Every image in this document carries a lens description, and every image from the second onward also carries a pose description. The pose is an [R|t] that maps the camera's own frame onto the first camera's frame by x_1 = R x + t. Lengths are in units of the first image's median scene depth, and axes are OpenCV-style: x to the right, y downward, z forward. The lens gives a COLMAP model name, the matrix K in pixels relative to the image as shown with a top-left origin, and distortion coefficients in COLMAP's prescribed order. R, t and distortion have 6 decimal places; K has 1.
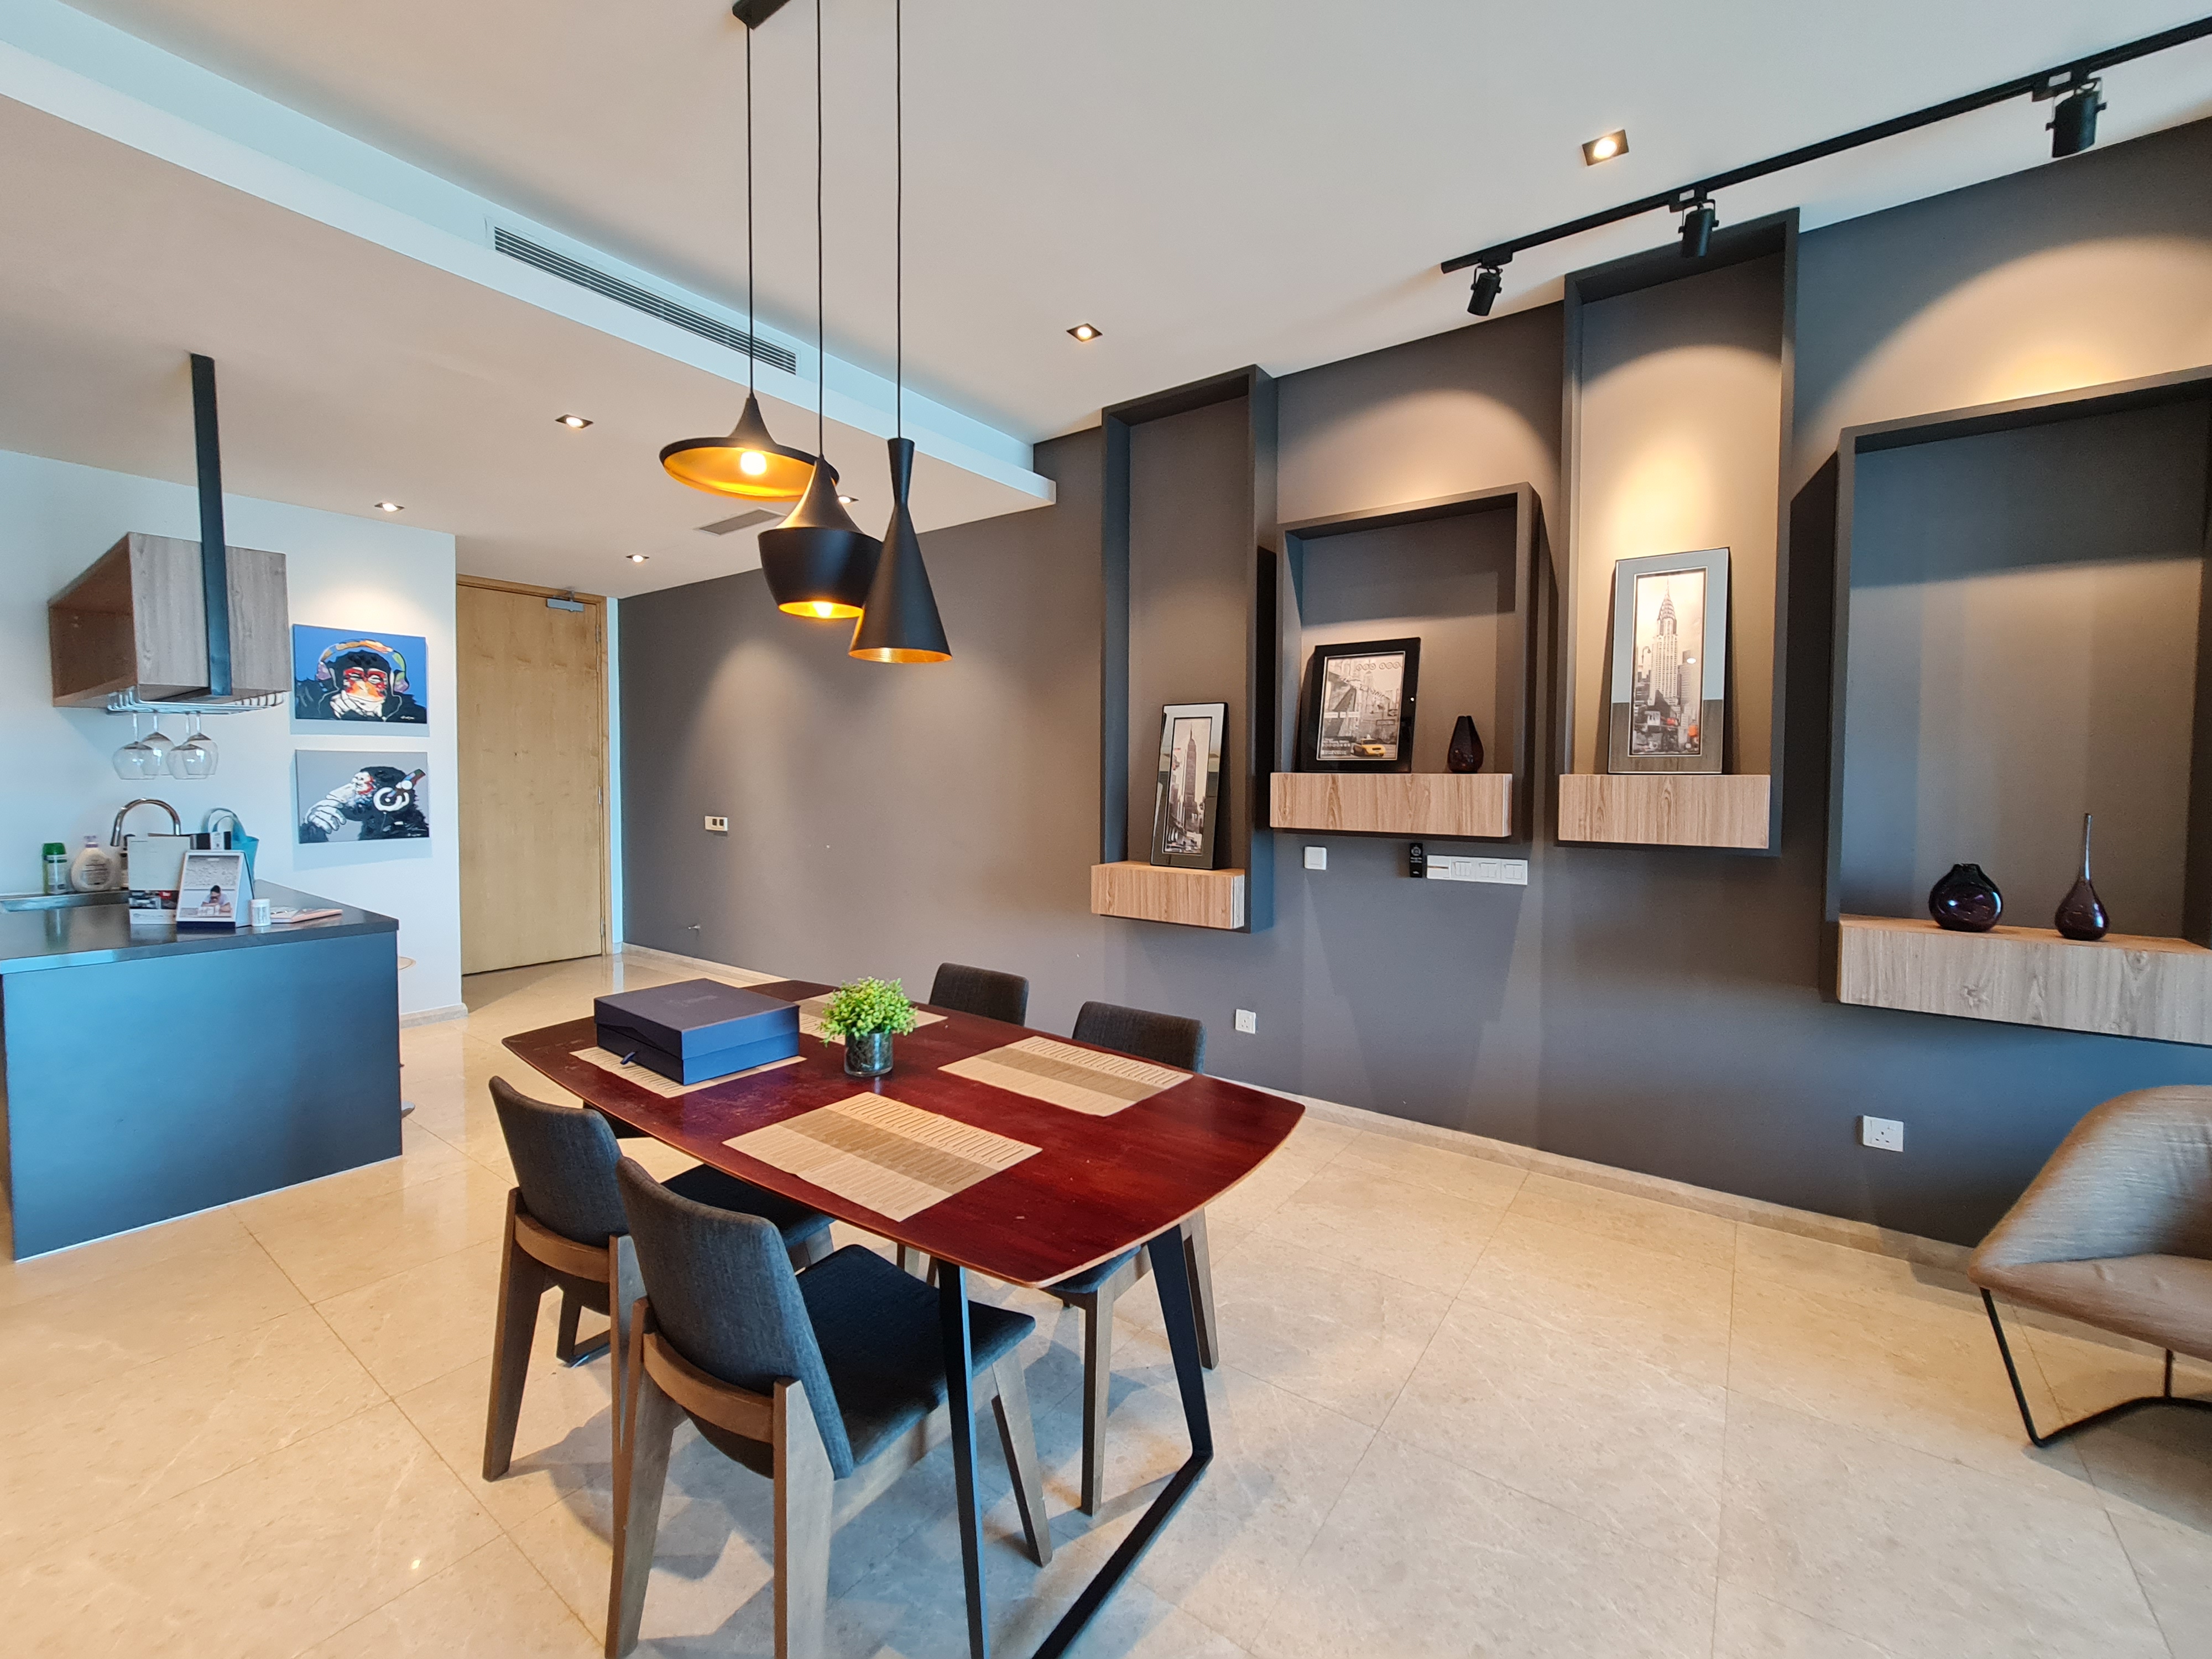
lens RADIAL K [[904.8, 0, 1109.1], [0, 904.8, 804.6], [0, 0, 1]] dist [-0.001534, 0.000625]
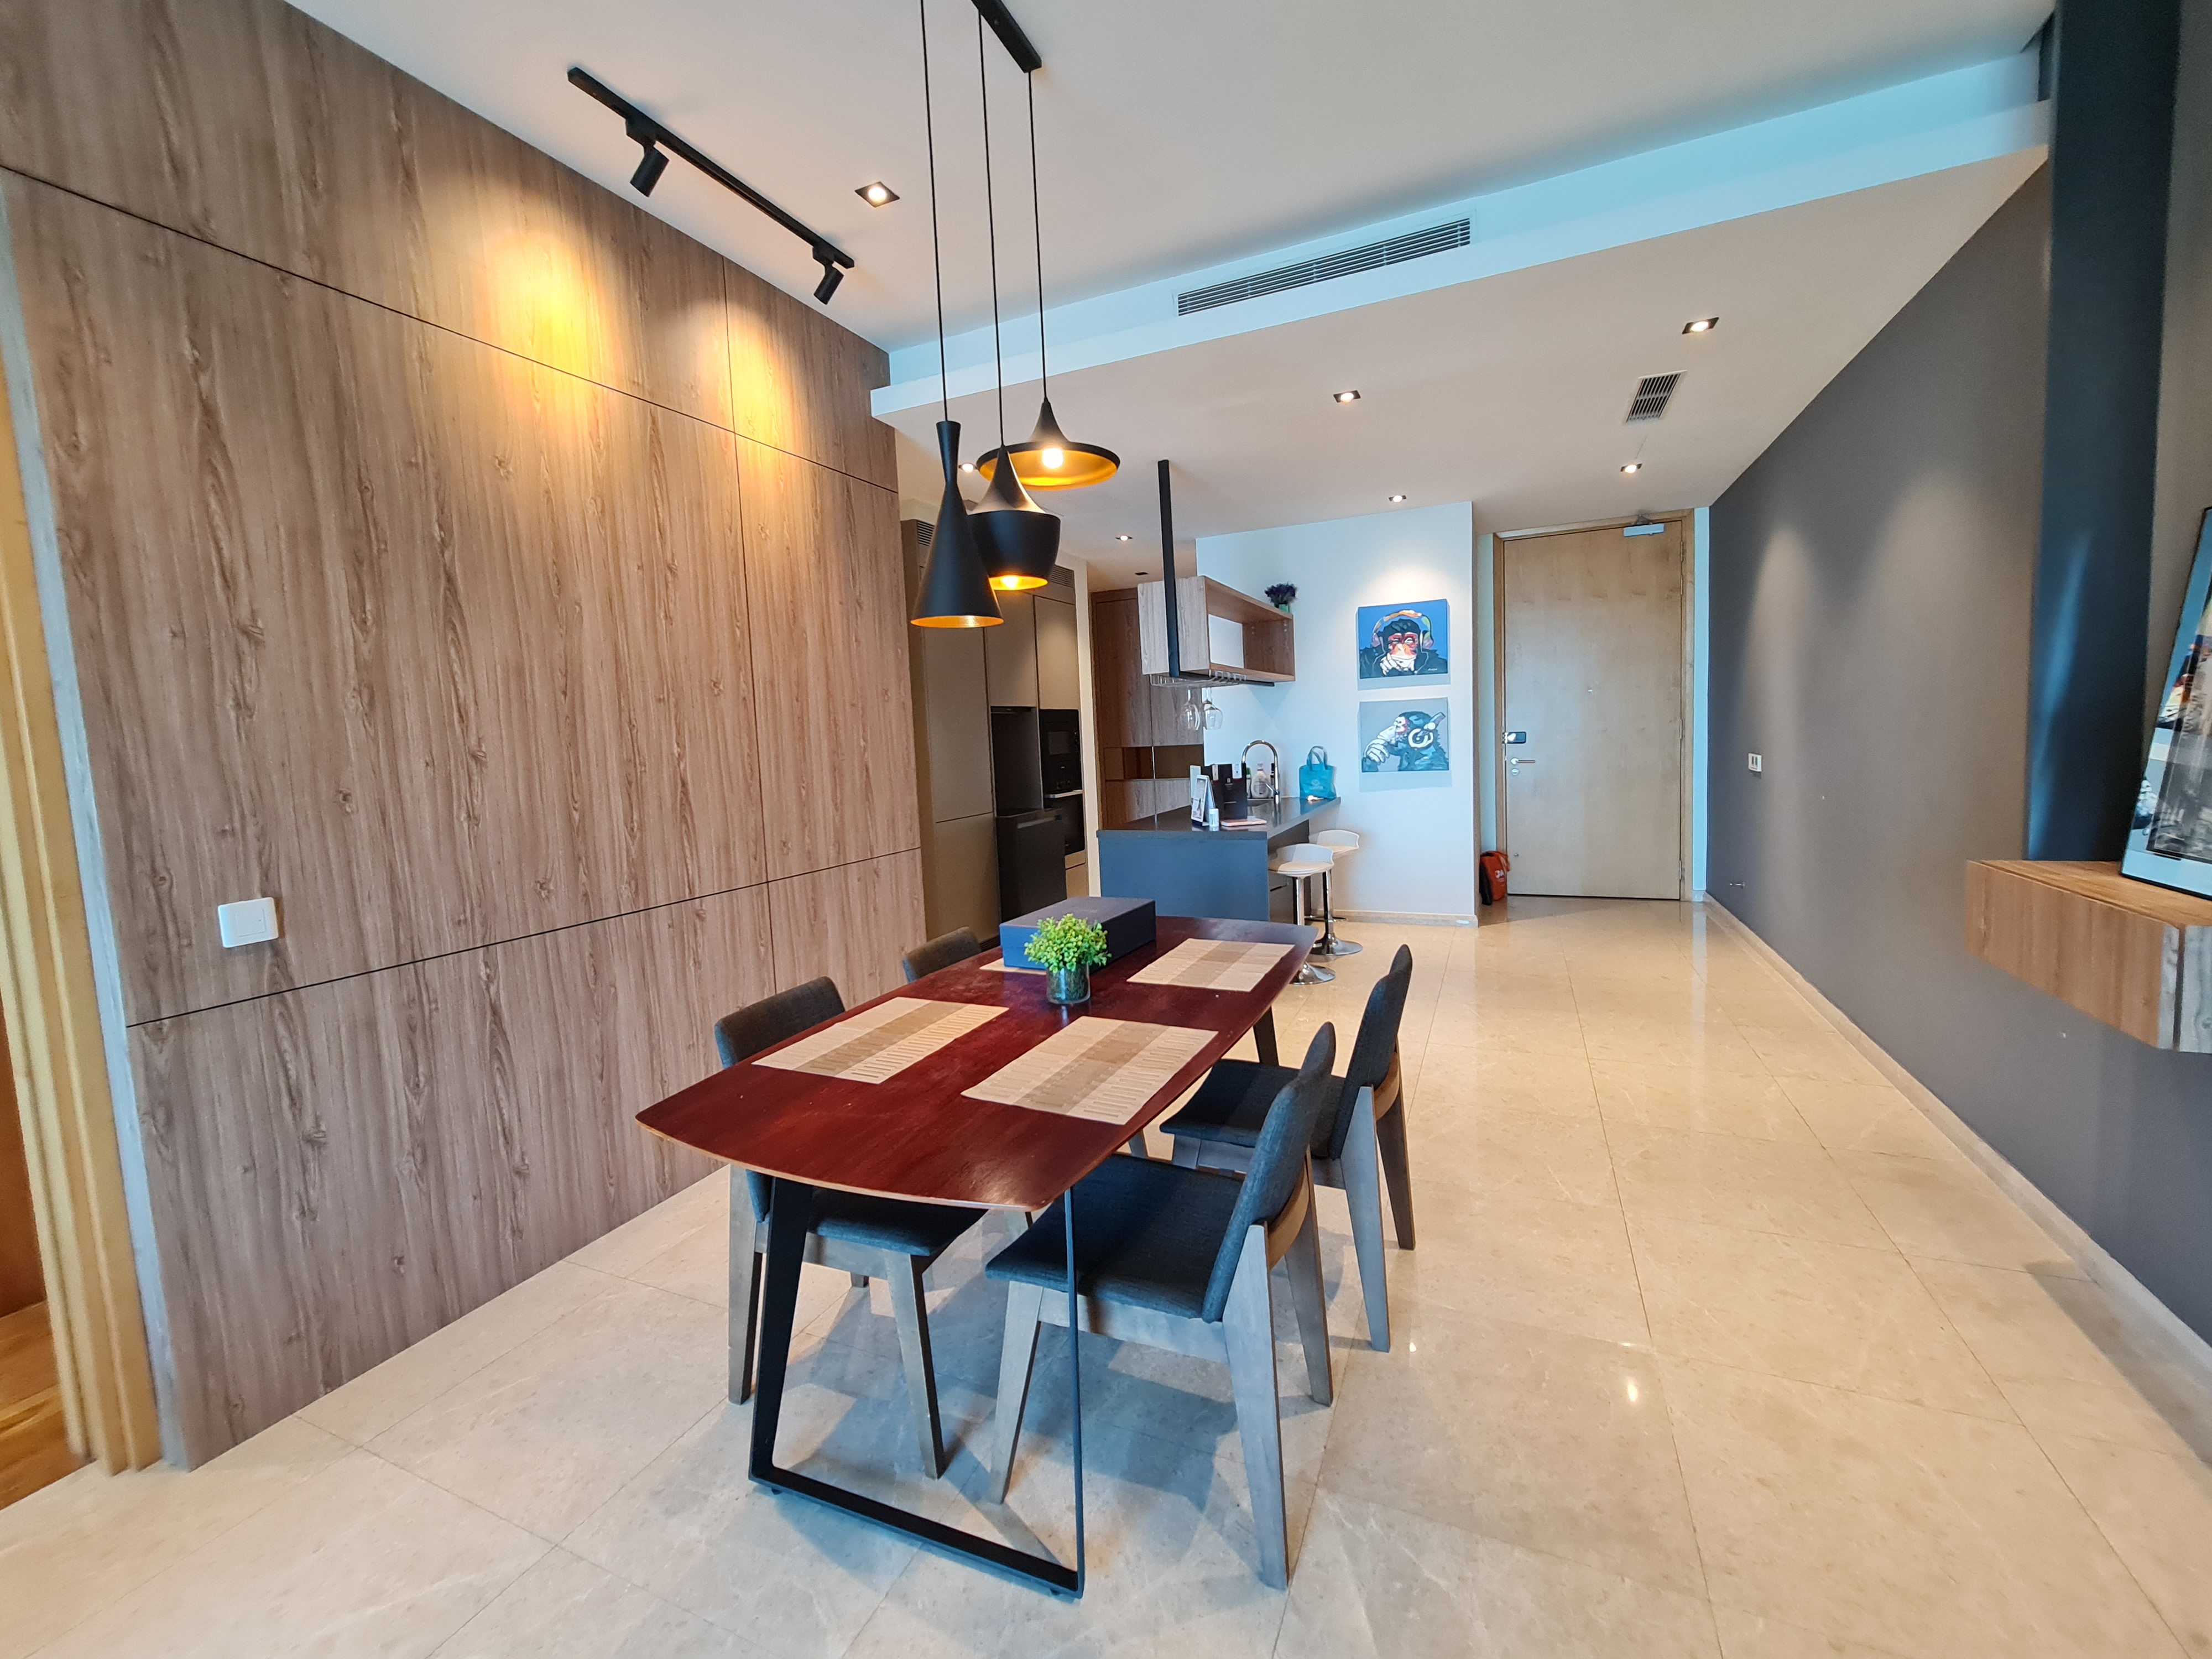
lens RADIAL K [[901.4, 0, 1106.8], [0, 901.4, 807.0], [0, 0, 1]] dist [-0.002734, 0.000798]
pose [[0.203085, 0.067857, -0.976807, 0.475823], [0.011808, 0.997354, 0.071739, -0.008101], [0.979090, -0.026103, 0.201747, 0.505697]]
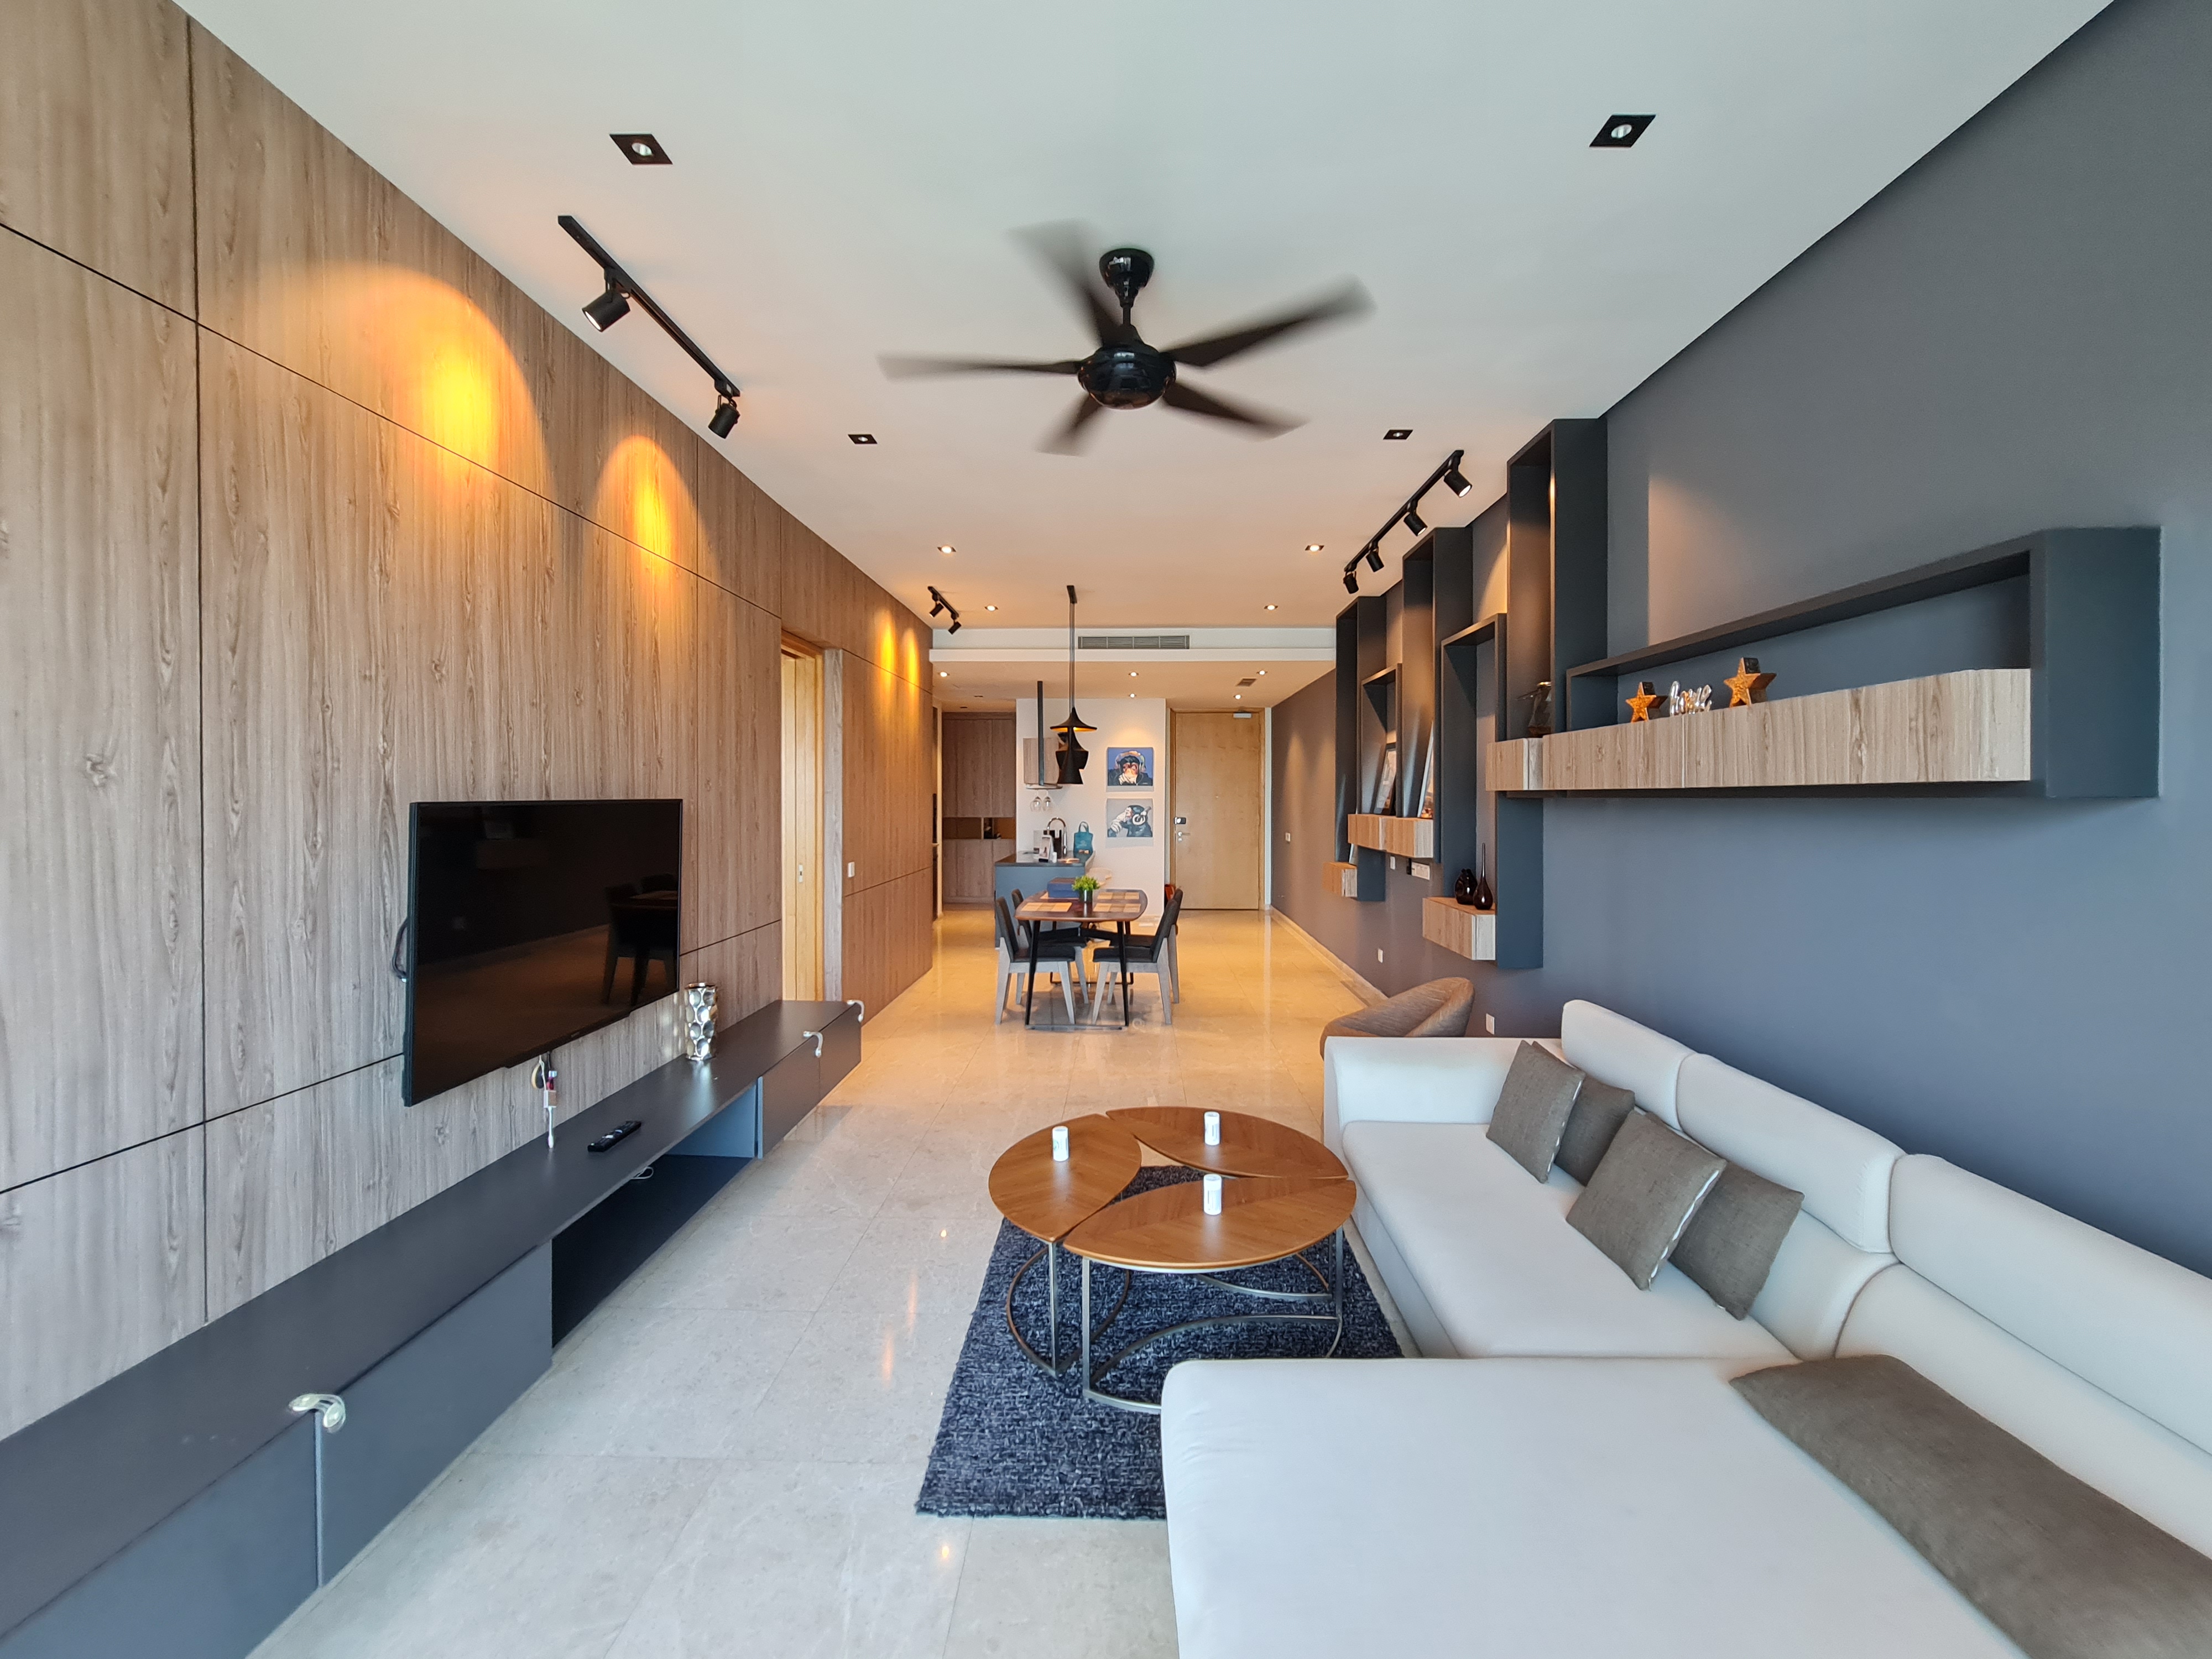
lens RADIAL K [[904.8, 0, 1109.1], [0, 904.8, 804.6], [0, 0, 1]] dist [-0.001534, 0.000625]
pose [[0.562997, 0.004045, -0.826449, 1.571847], [-0.026967, 0.999545, -0.013478, -0.016652], [0.826019, 0.029875, 0.562850, -0.516750]]
